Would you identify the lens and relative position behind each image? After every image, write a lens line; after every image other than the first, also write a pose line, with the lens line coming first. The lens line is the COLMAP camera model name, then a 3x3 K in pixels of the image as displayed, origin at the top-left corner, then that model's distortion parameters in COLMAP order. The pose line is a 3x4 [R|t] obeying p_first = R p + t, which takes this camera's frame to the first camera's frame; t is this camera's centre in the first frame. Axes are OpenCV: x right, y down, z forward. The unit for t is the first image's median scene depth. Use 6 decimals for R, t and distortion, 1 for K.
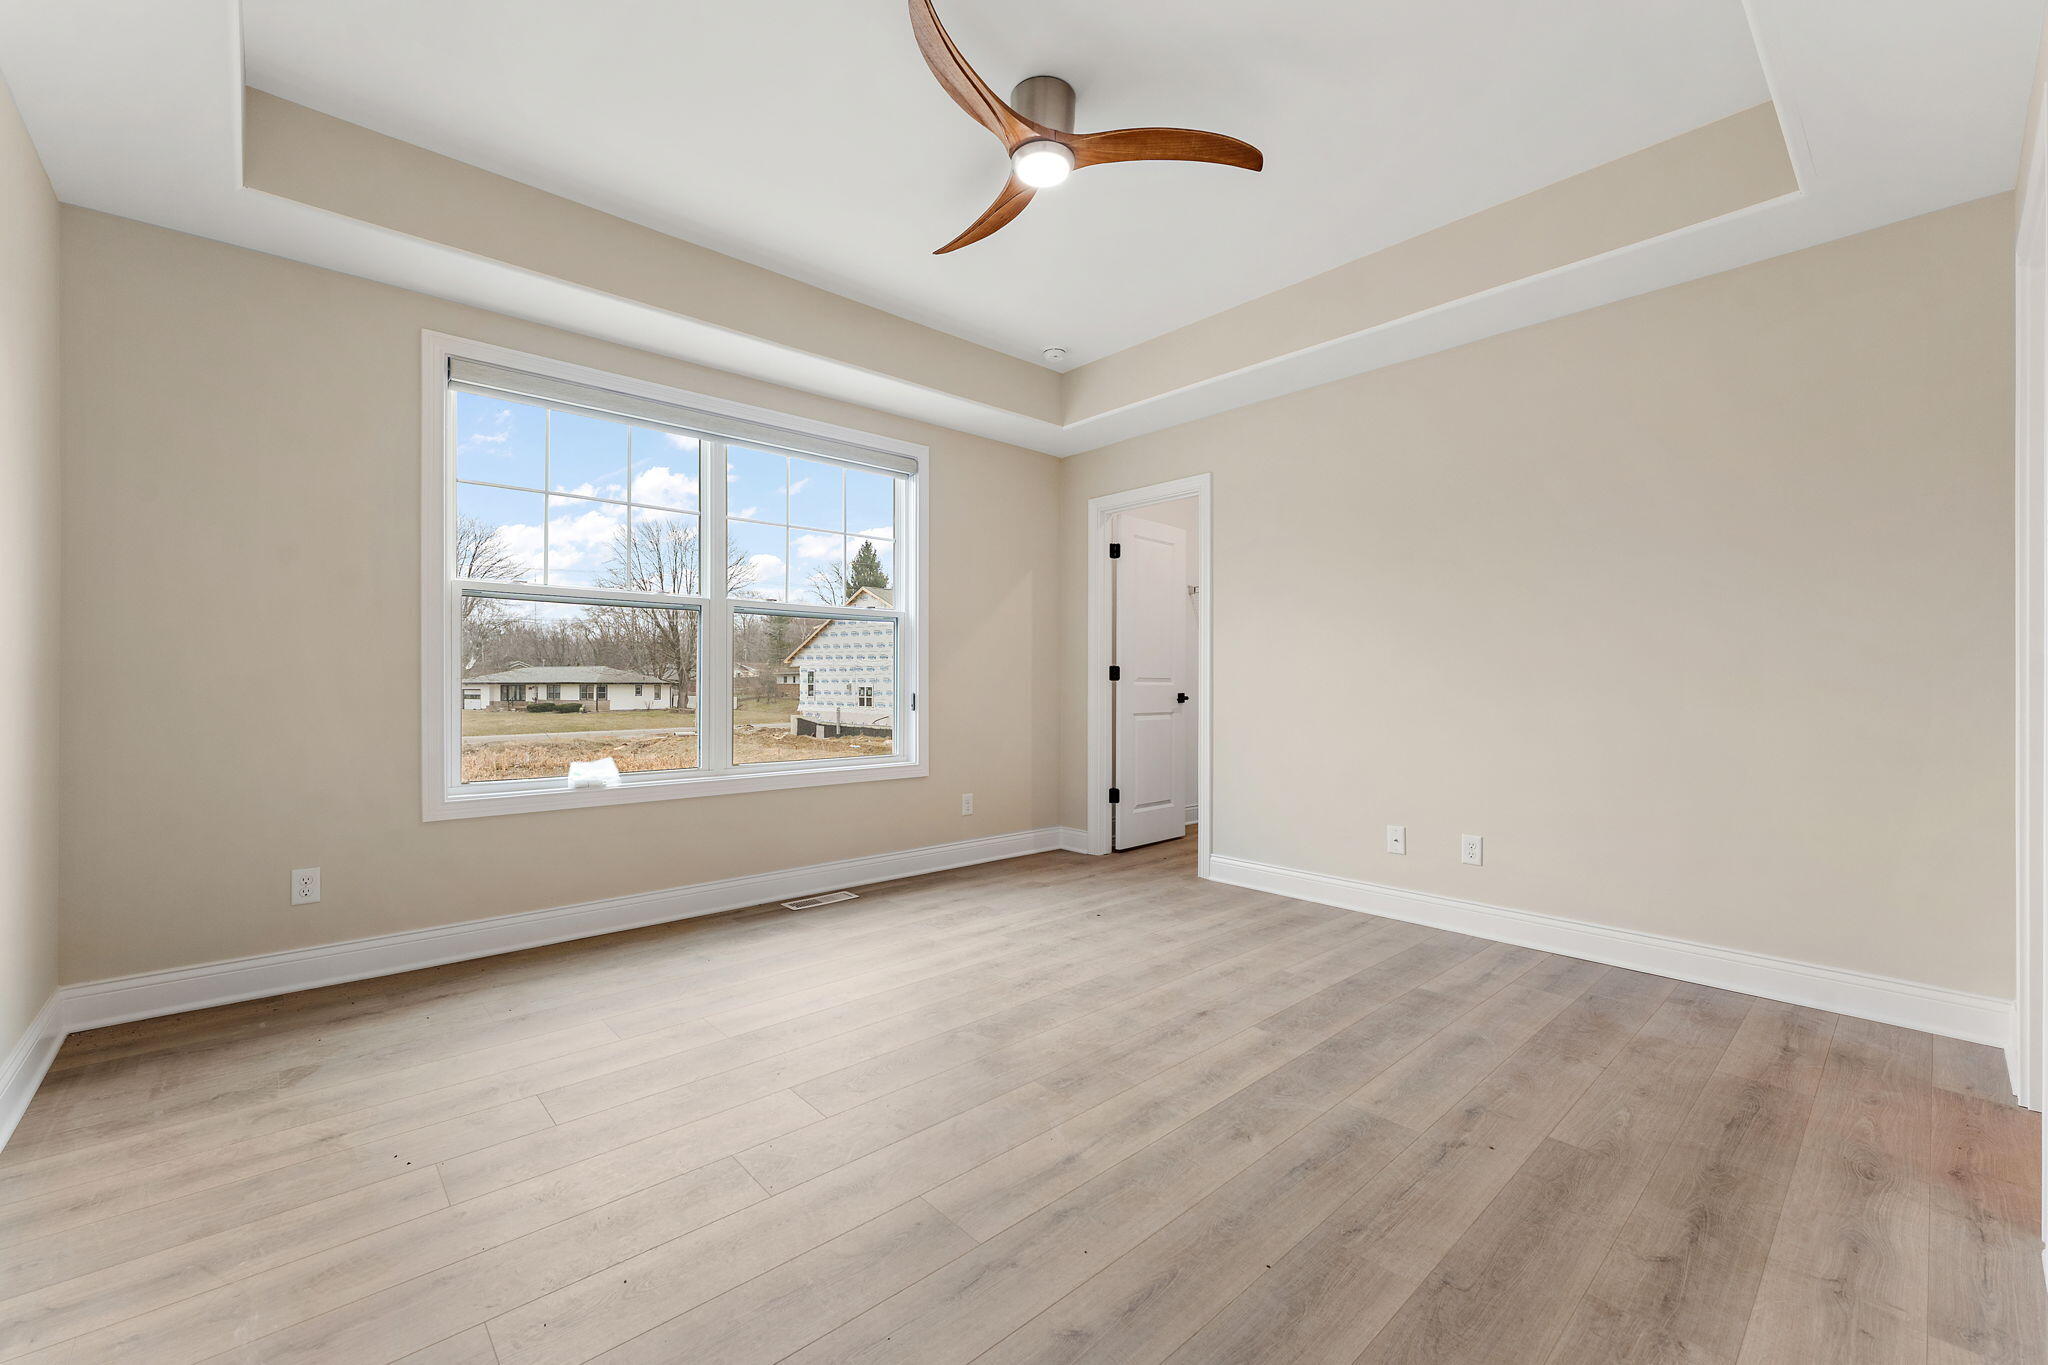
lens RADIAL K [[826.7, 0, 1010.7], [0, 826.7, 688.8], [0, 0, 1]] dist [-0.003641, -0.000328]
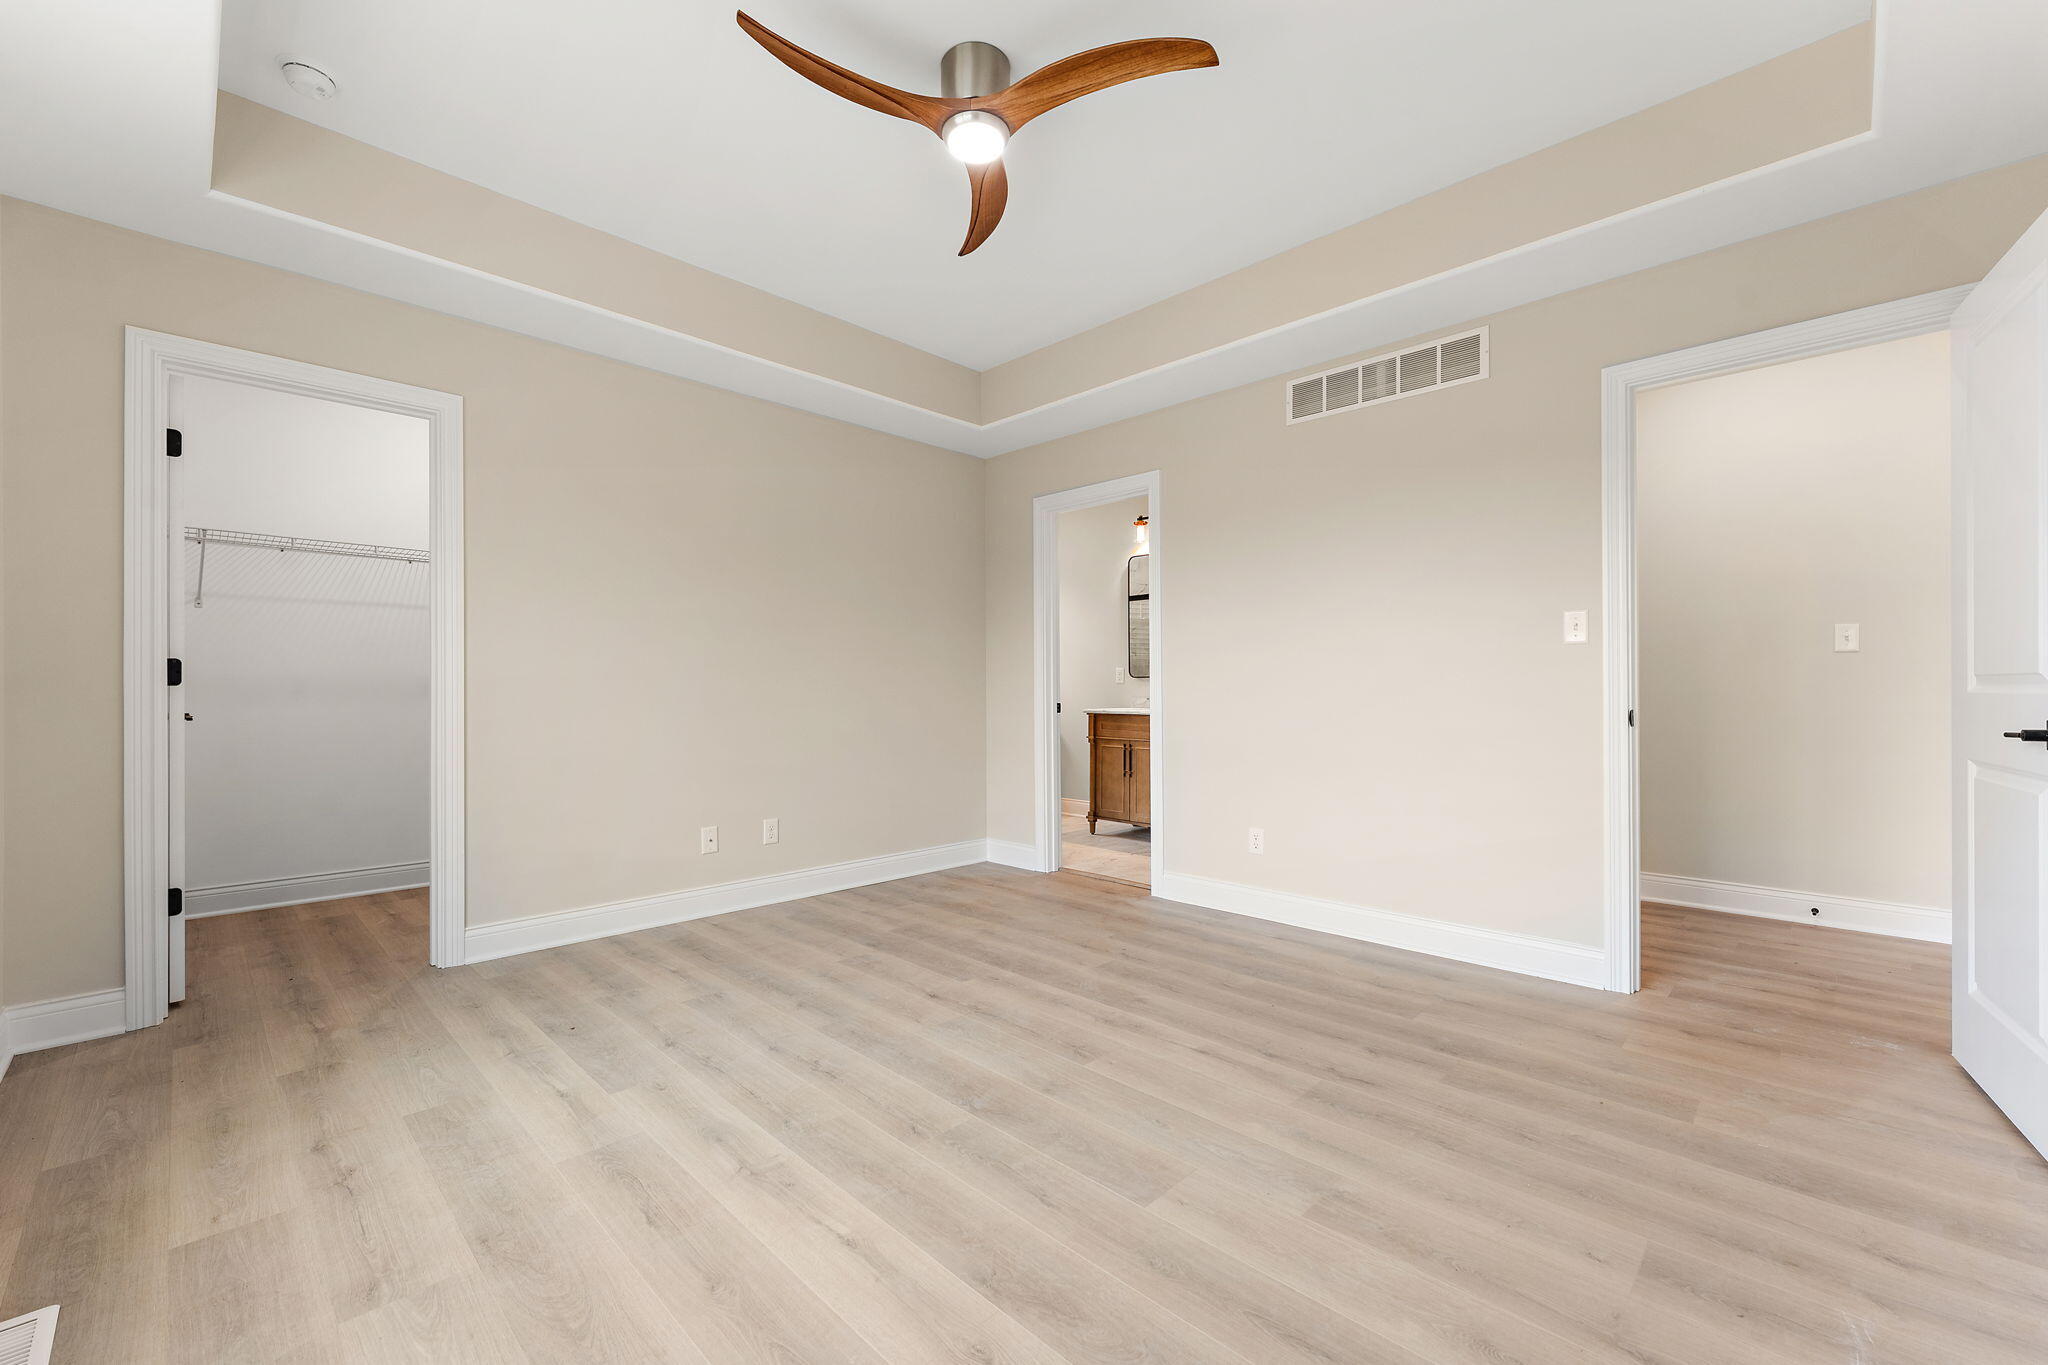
lens RADIAL K [[826.7, 0, 1010.7], [0, 826.7, 688.8], [0, 0, 1]] dist [-0.003641, -0.000328]
pose [[-0.063671, 0.003458, 0.997965, -0.754547], [0.006290, 0.999976, -0.003063, -0.004631], [-0.997951, 0.006082, -0.063691, 0.852040]]
